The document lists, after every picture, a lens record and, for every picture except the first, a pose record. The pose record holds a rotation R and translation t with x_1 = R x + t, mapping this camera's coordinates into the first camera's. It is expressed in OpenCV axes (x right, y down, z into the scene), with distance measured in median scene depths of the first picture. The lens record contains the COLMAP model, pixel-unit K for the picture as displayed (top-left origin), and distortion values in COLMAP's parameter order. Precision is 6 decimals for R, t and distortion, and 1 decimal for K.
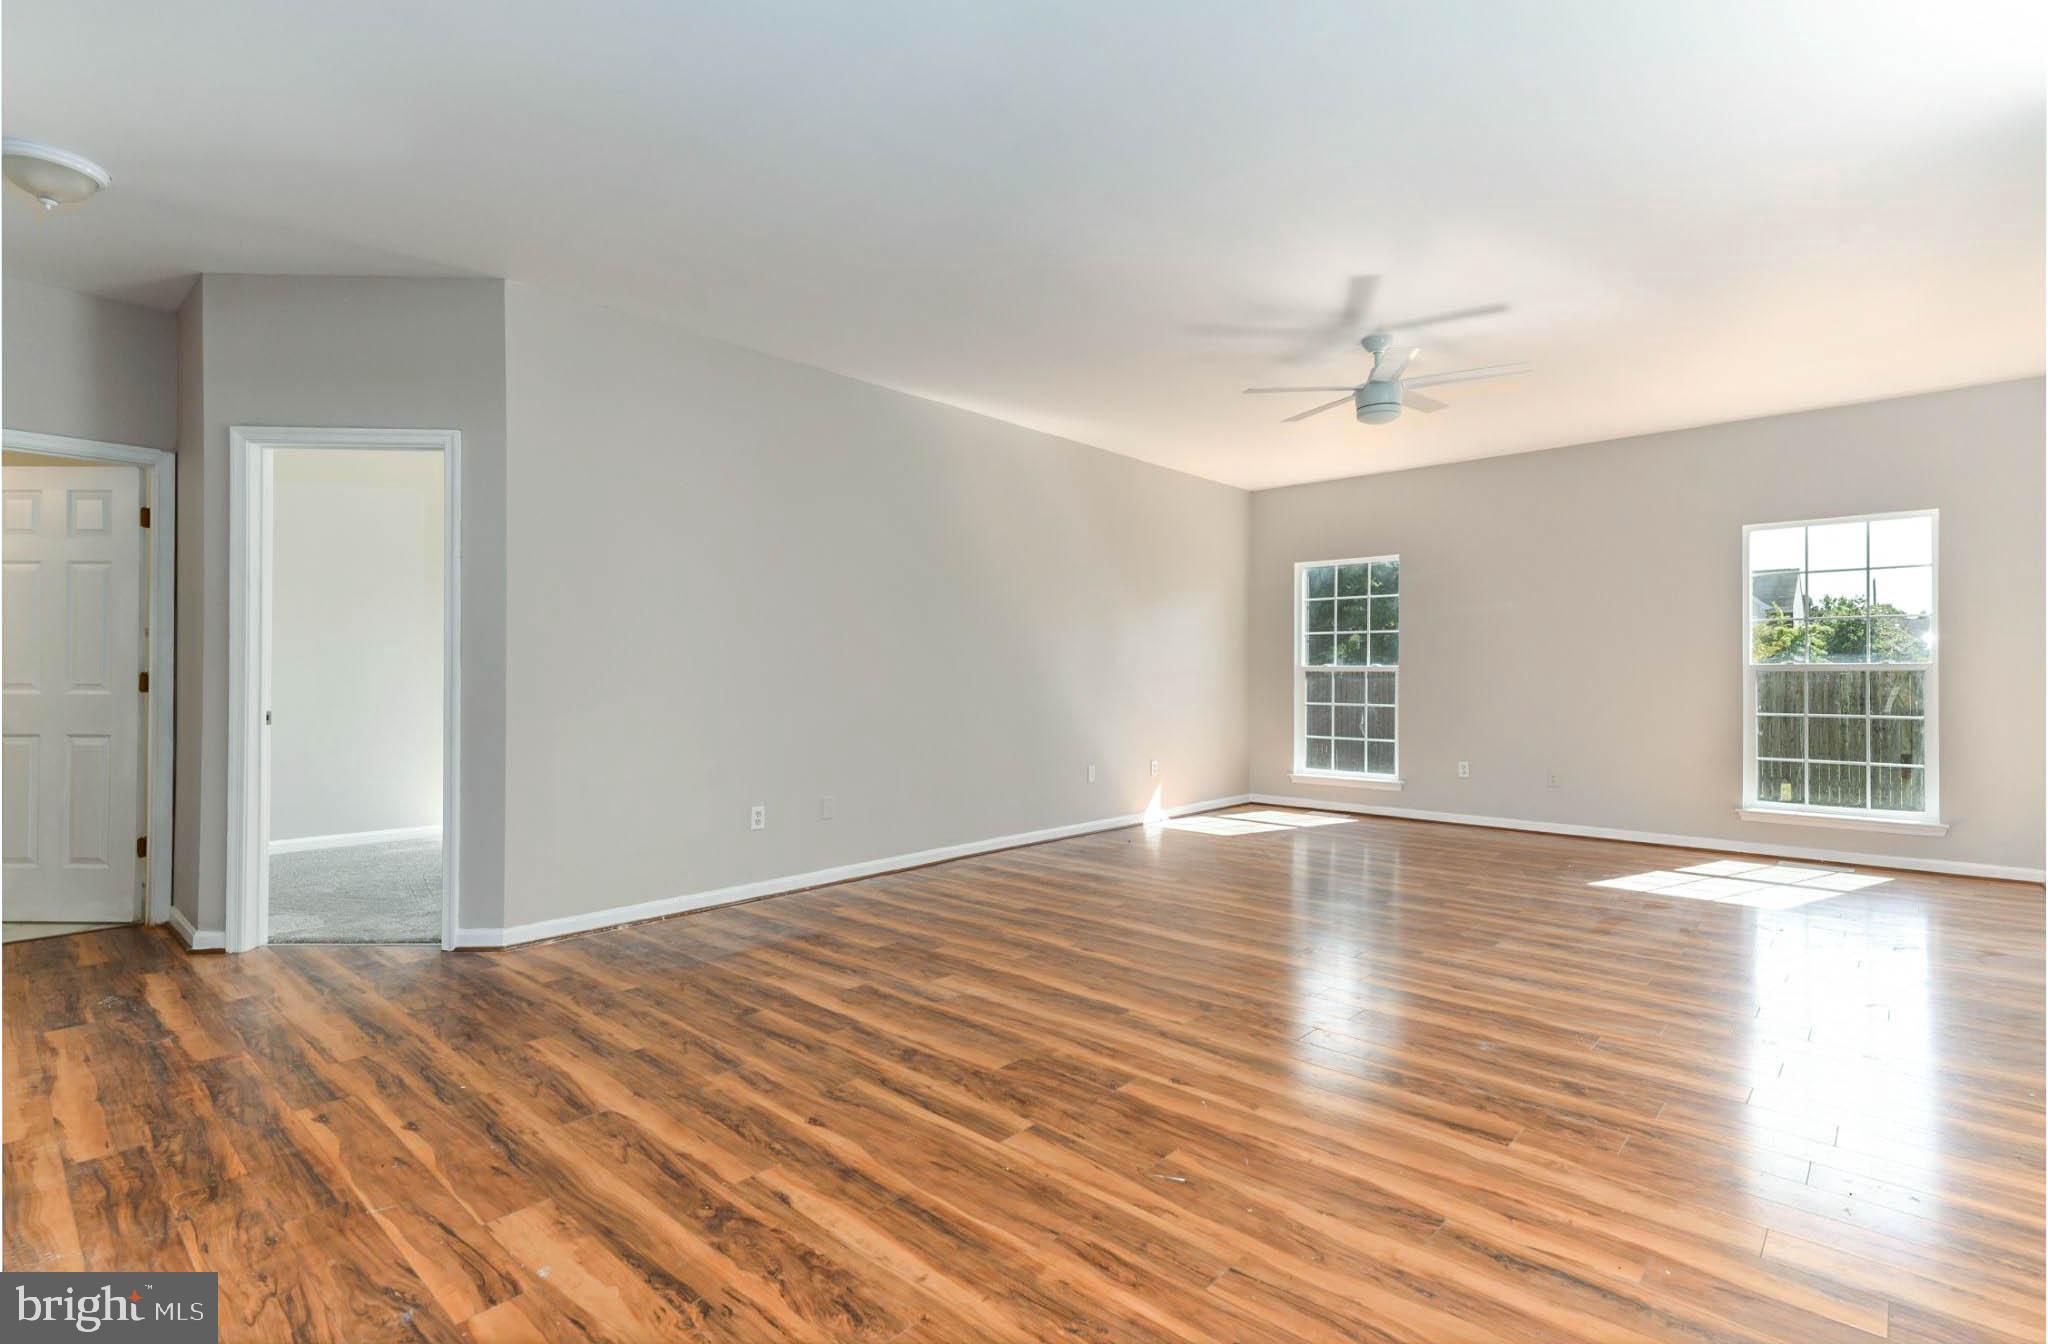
lens RADIAL K [[971.8, 0, 1021.8], [0, 971.8, 676.4], [0, 0, 1]] dist [0.015489, -0.000094]
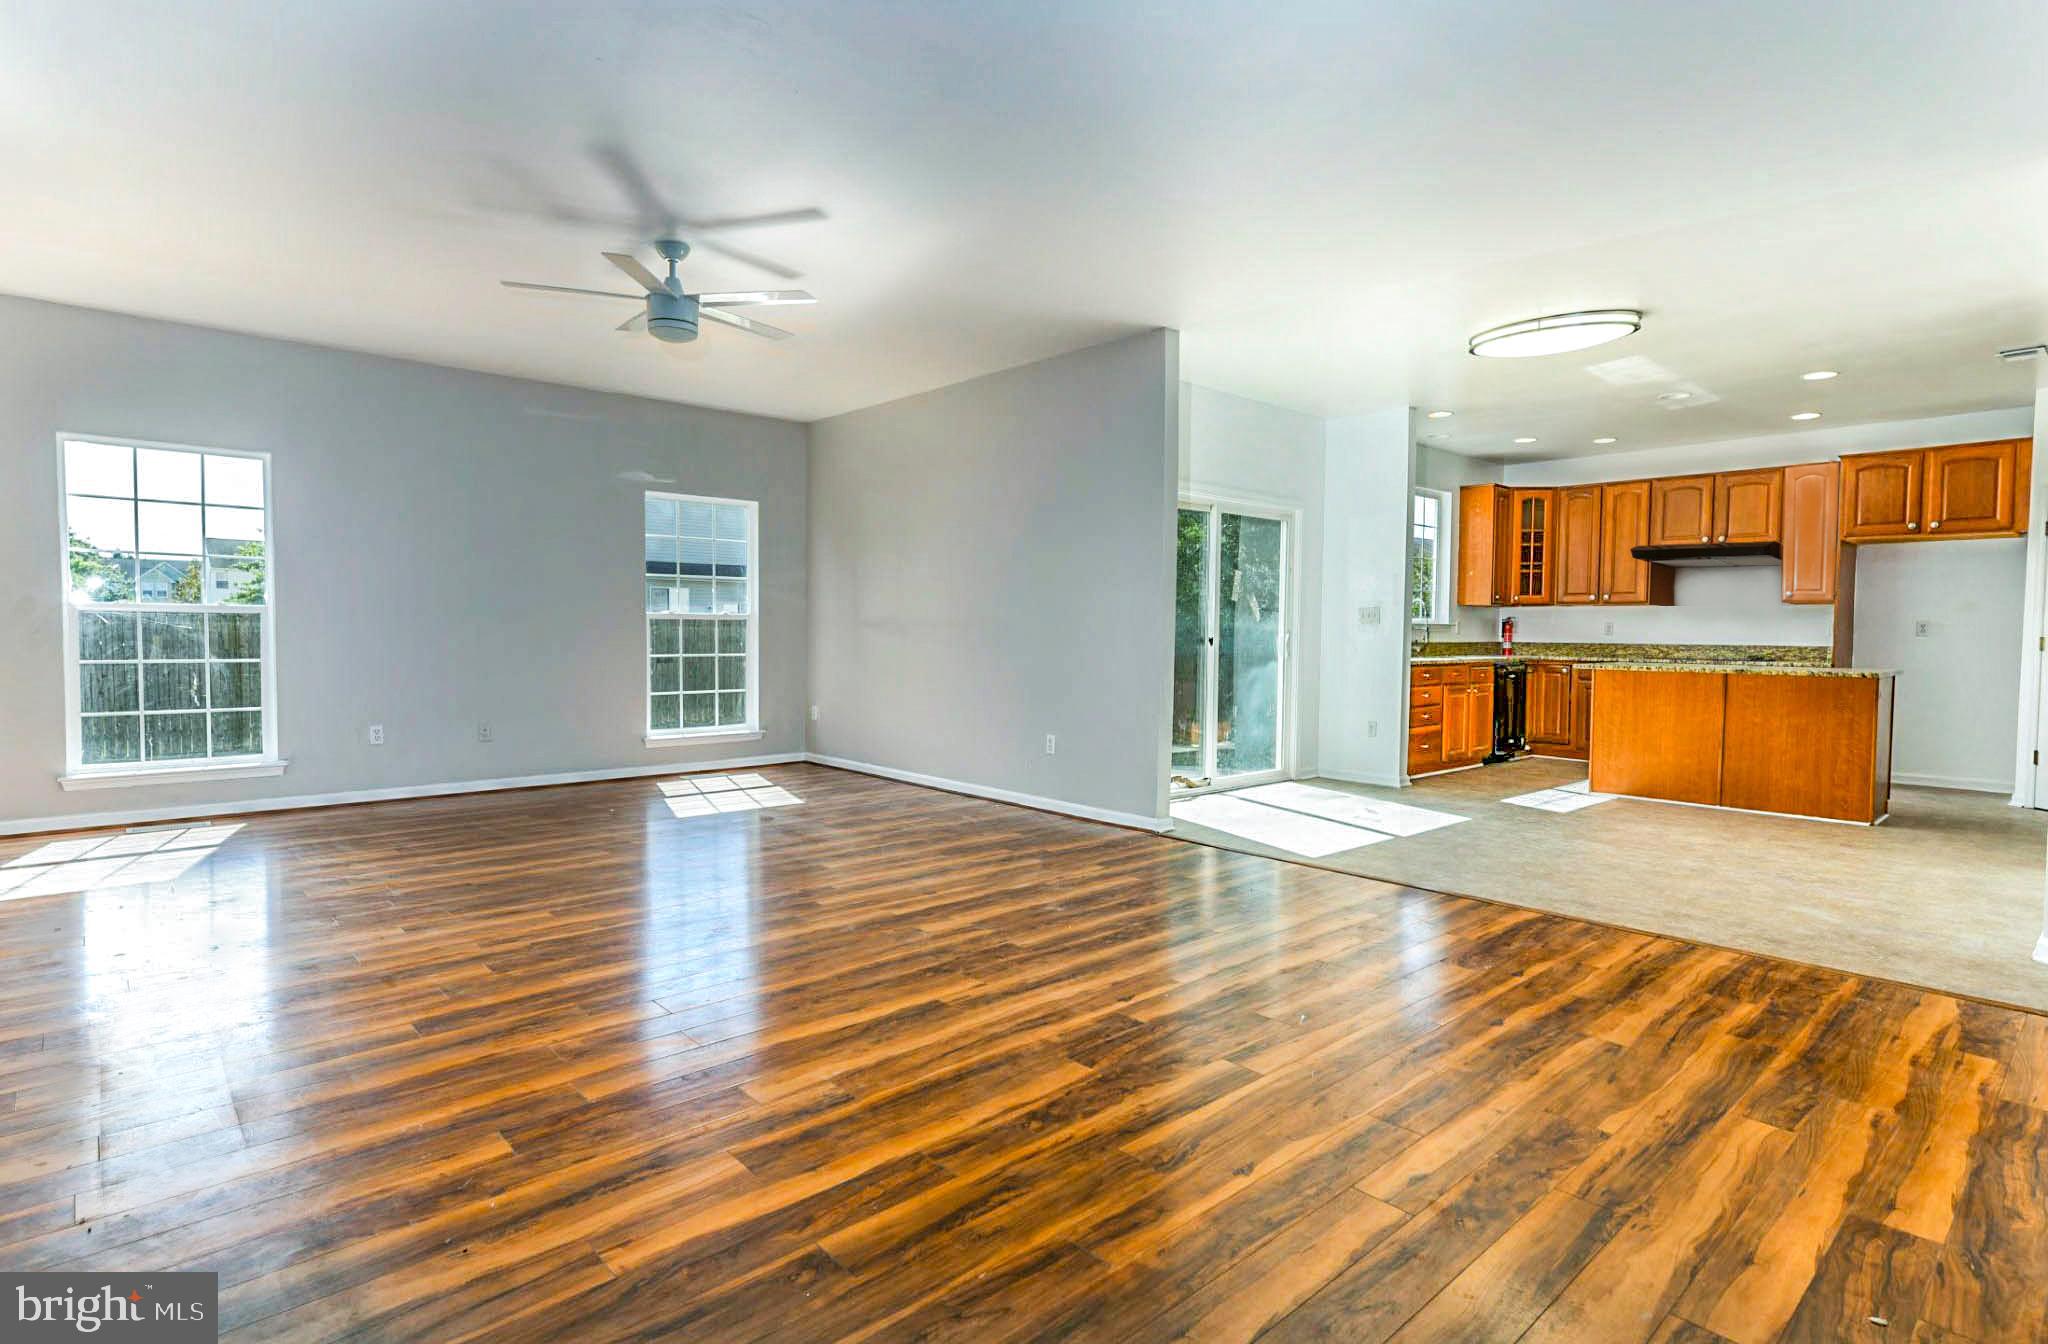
lens RADIAL K [[1037.7, 0, 1034.9], [0, 1037.7, 671.1], [0, 0, 1]] dist [0.015456, -0.002310]
pose [[0.074153, -0.042115, 0.996357, -0.817826], [-0.006842, 0.999063, 0.042739, 0.001667], [-0.997223, -0.009986, 0.073795, 0.845994]]
